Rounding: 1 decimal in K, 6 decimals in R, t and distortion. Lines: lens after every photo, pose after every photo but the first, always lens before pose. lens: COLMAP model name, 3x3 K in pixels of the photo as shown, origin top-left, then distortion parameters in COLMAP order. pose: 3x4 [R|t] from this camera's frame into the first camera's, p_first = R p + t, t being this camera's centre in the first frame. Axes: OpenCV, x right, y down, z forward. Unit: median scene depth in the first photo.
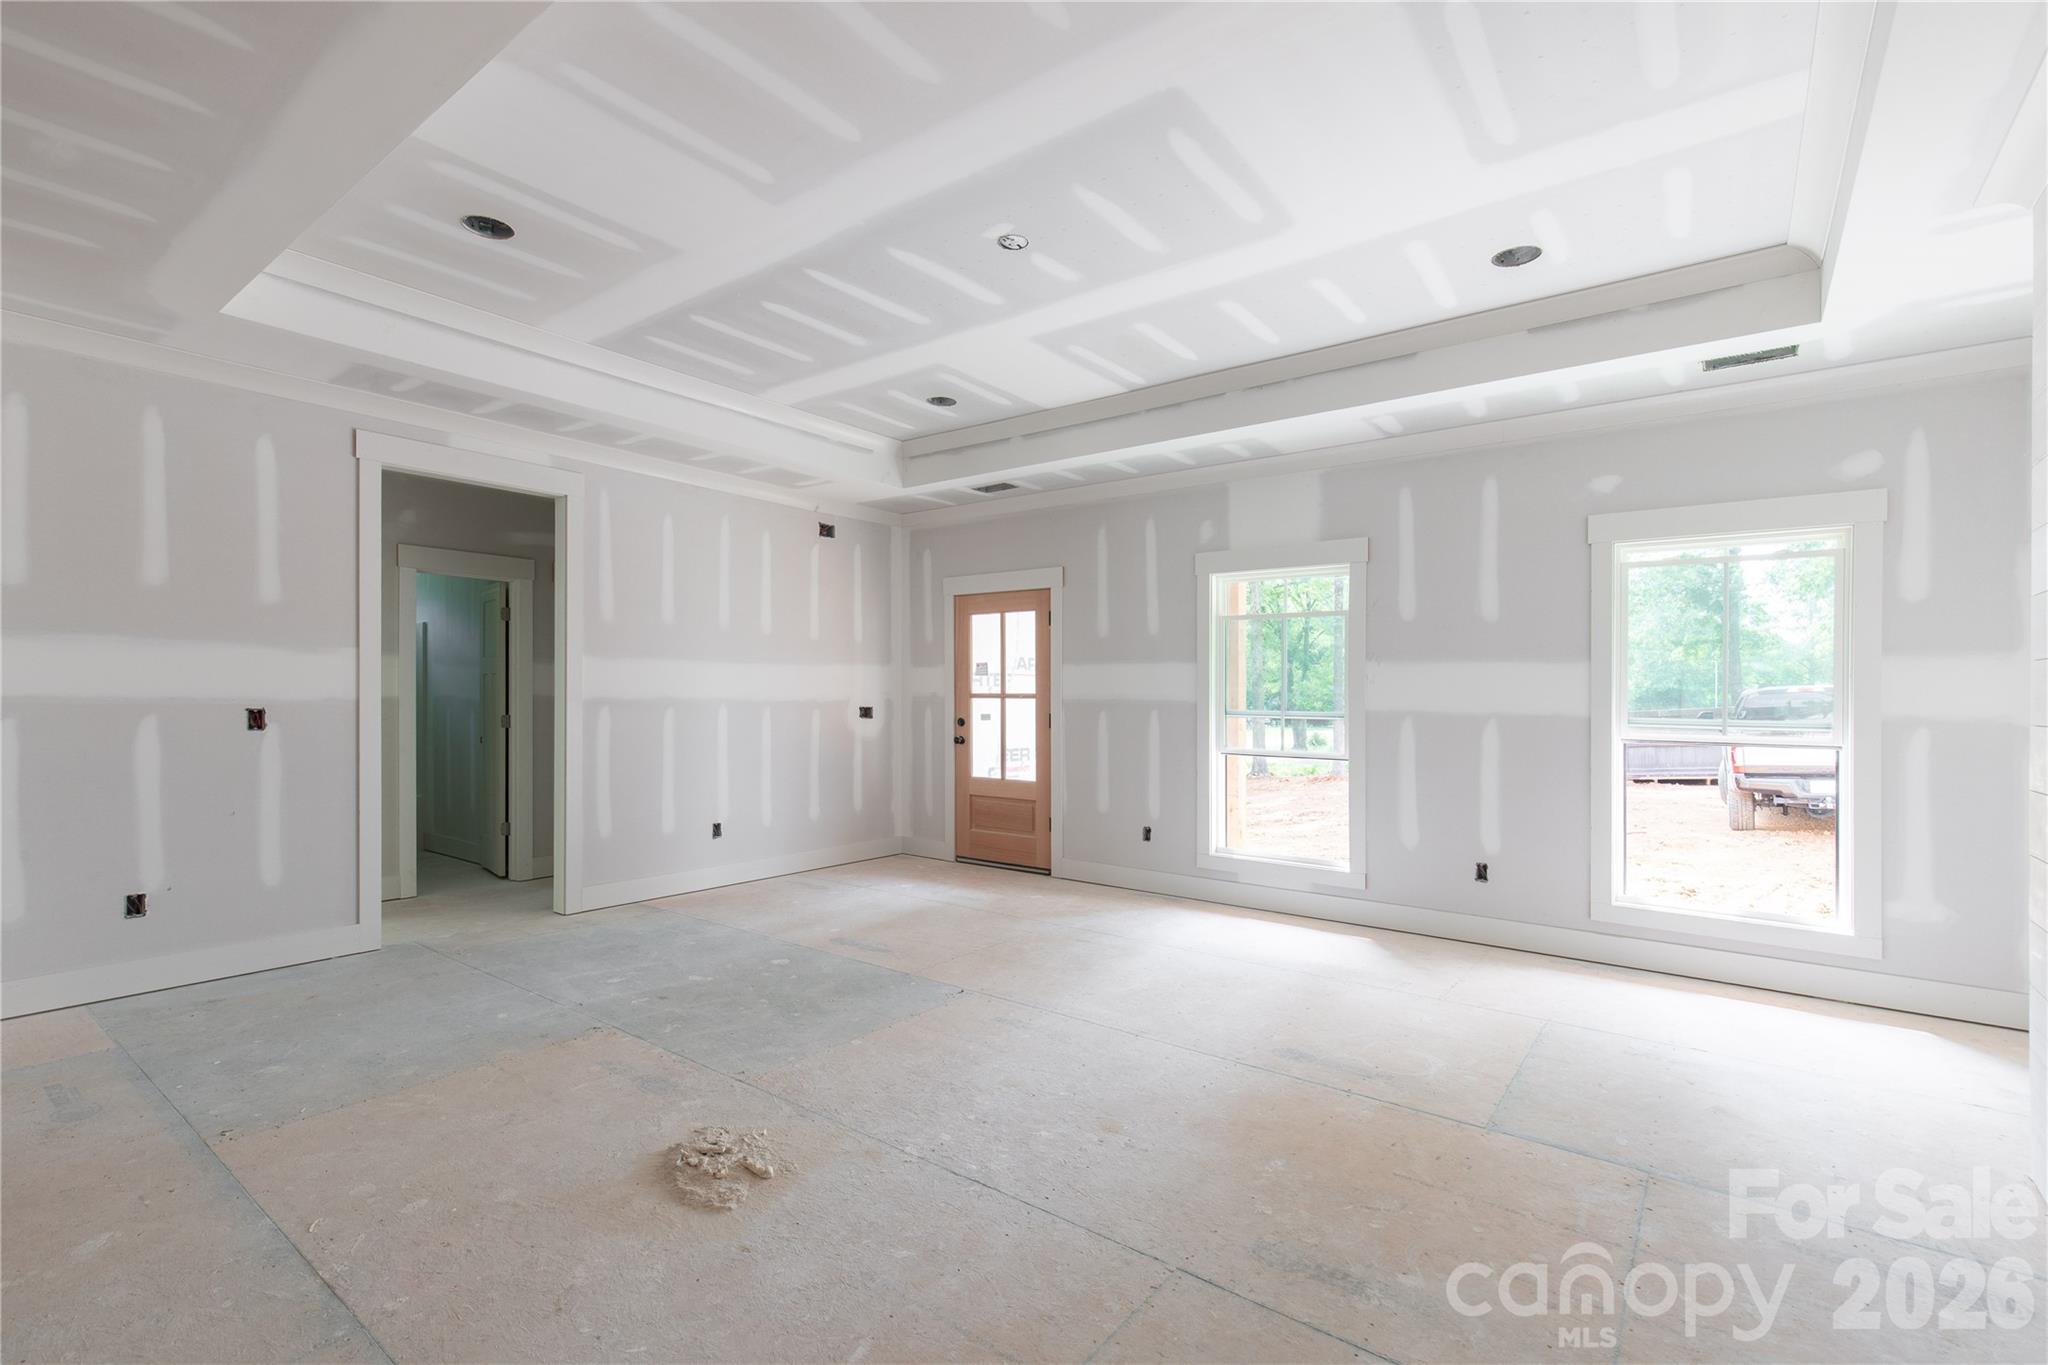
lens RADIAL K [[924.2, 0, 1019.7], [0, 924.2, 684.4], [0, 0, 1]] dist [0.011656, -0.002968]
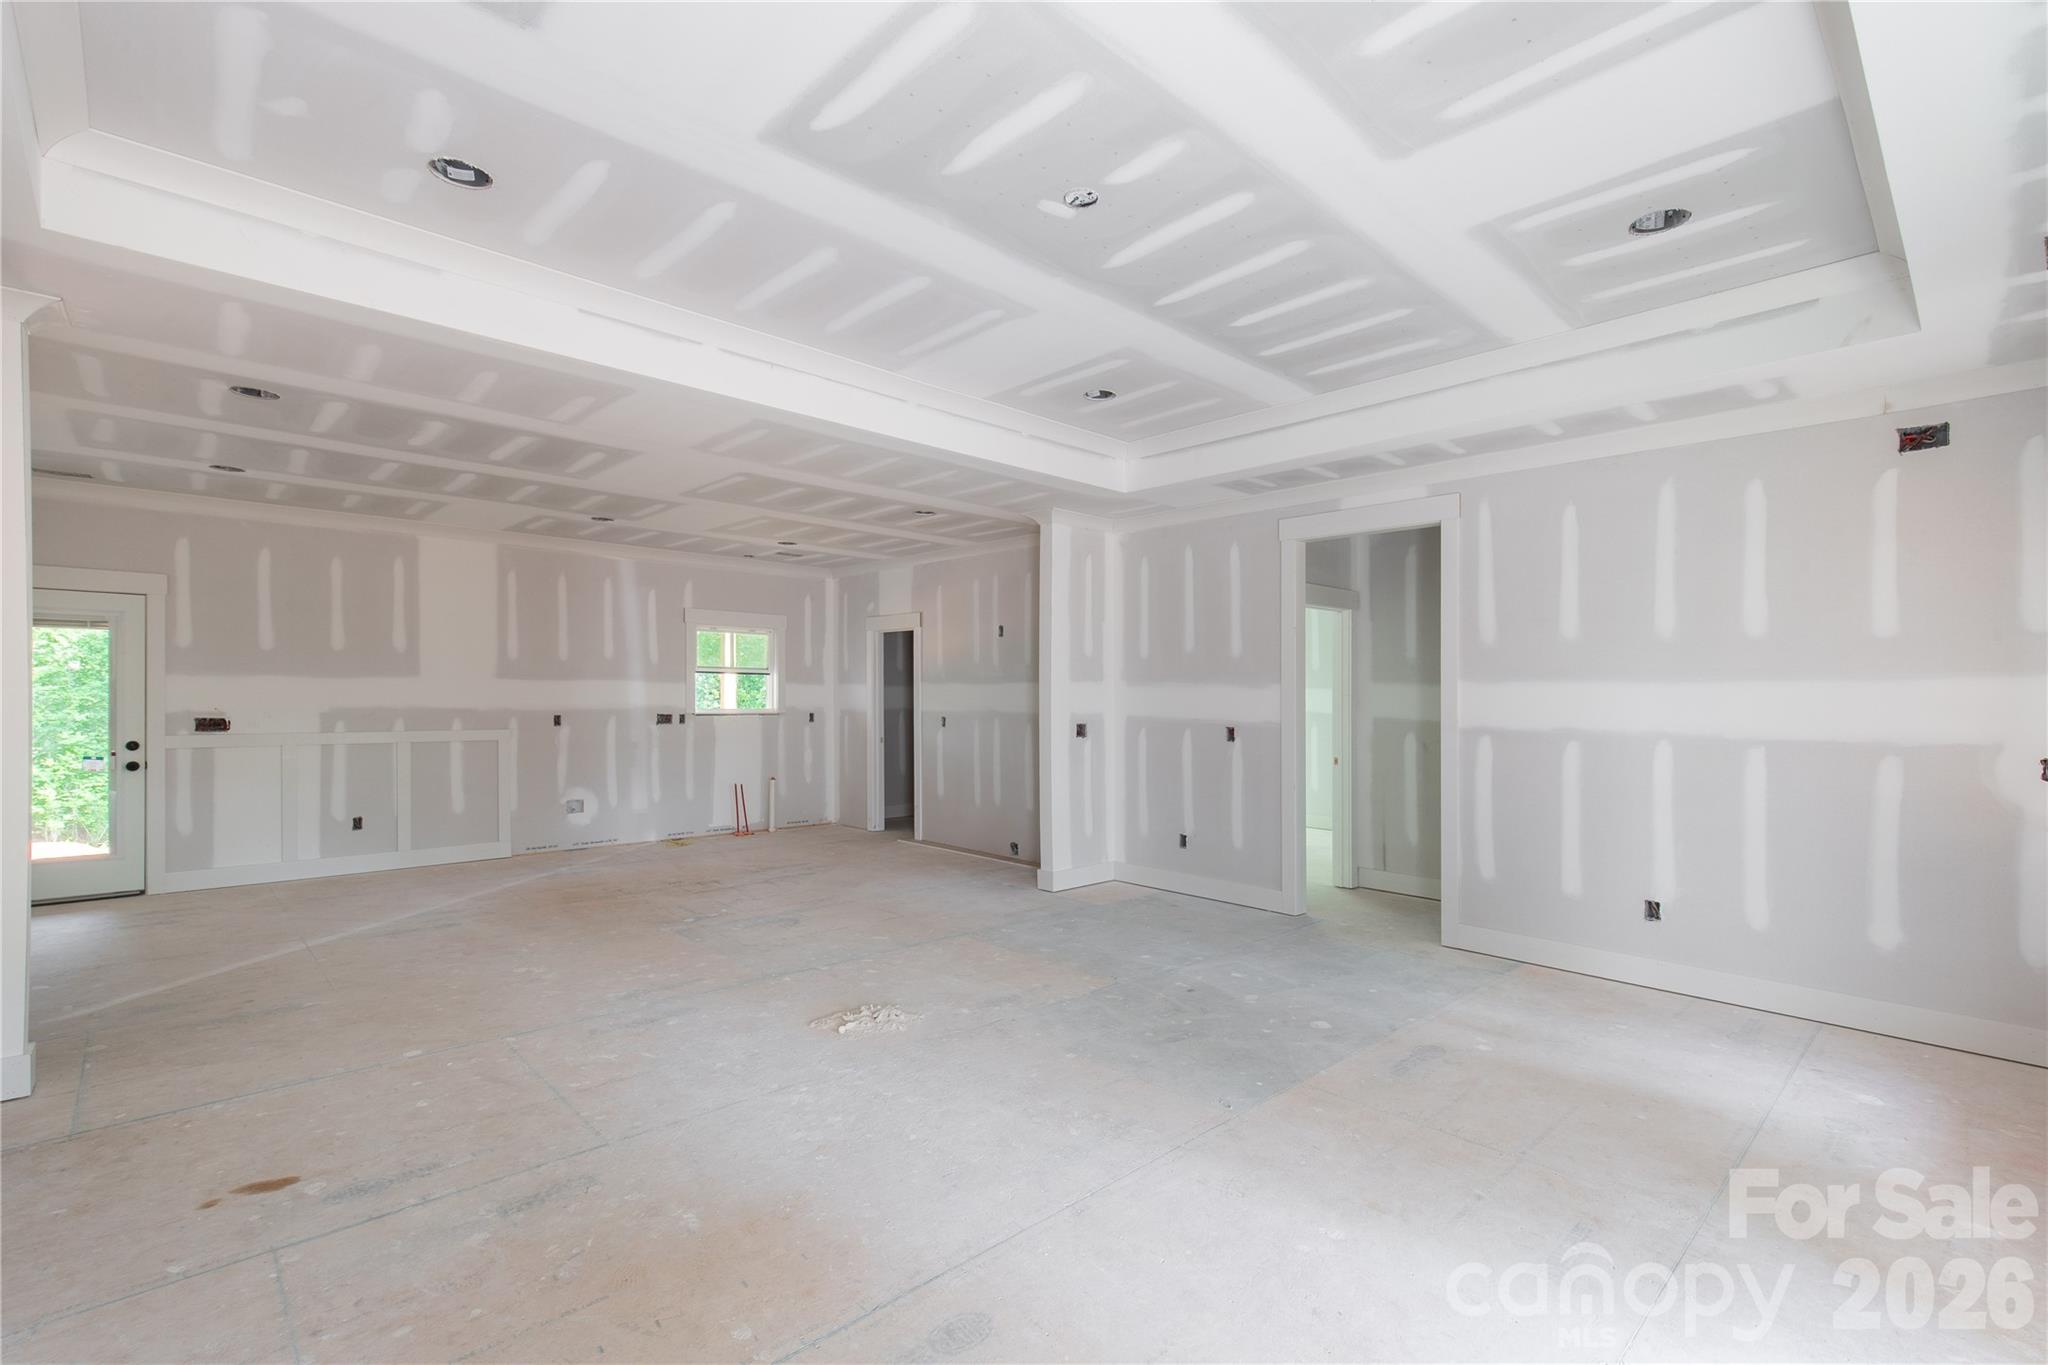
lens RADIAL K [[924.2, 0, 1007.8], [0, 924.2, 694.4], [0, 0, 1]] dist [0.011656, -0.002968]
pose [[-0.166421, -0.010166, -0.986002, 0.555710], [0.001988, 0.999941, -0.010646, -0.008586], [0.986053, -0.003732, -0.166391, 0.702627]]
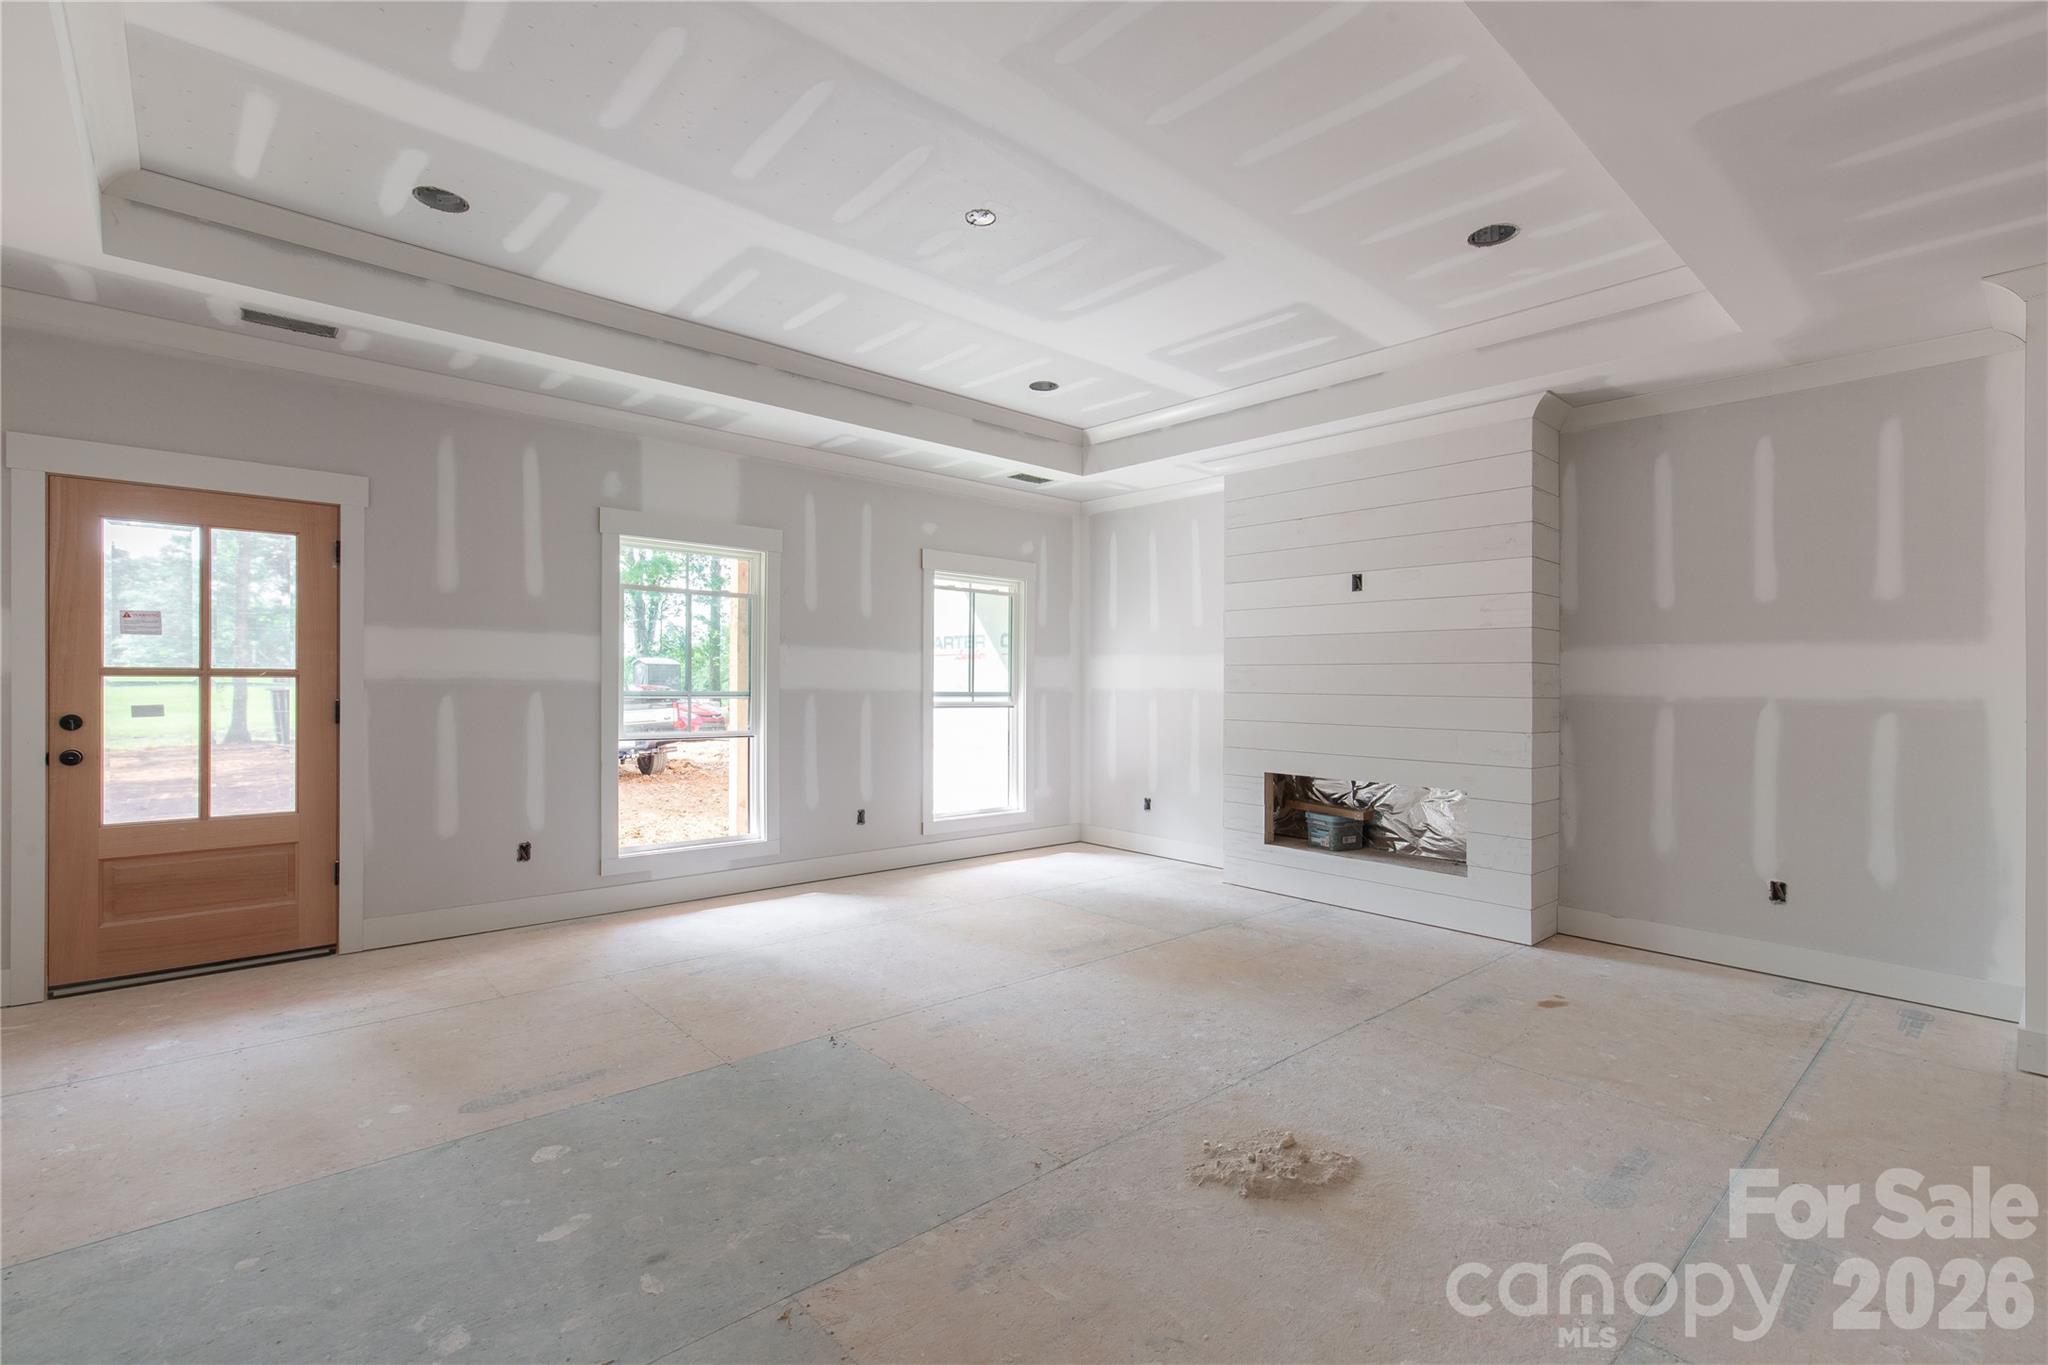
lens RADIAL K [[924.2, 0, 1012.7], [0, 924.2, 687.4], [0, 0, 1]] dist [0.011656, -0.002968]
pose [[0.183455, -0.012499, 0.982949, -0.624007], [-0.023027, 0.999590, 0.017008, 0.000601], [-0.982758, -0.025754, 0.183092, 0.517447]]
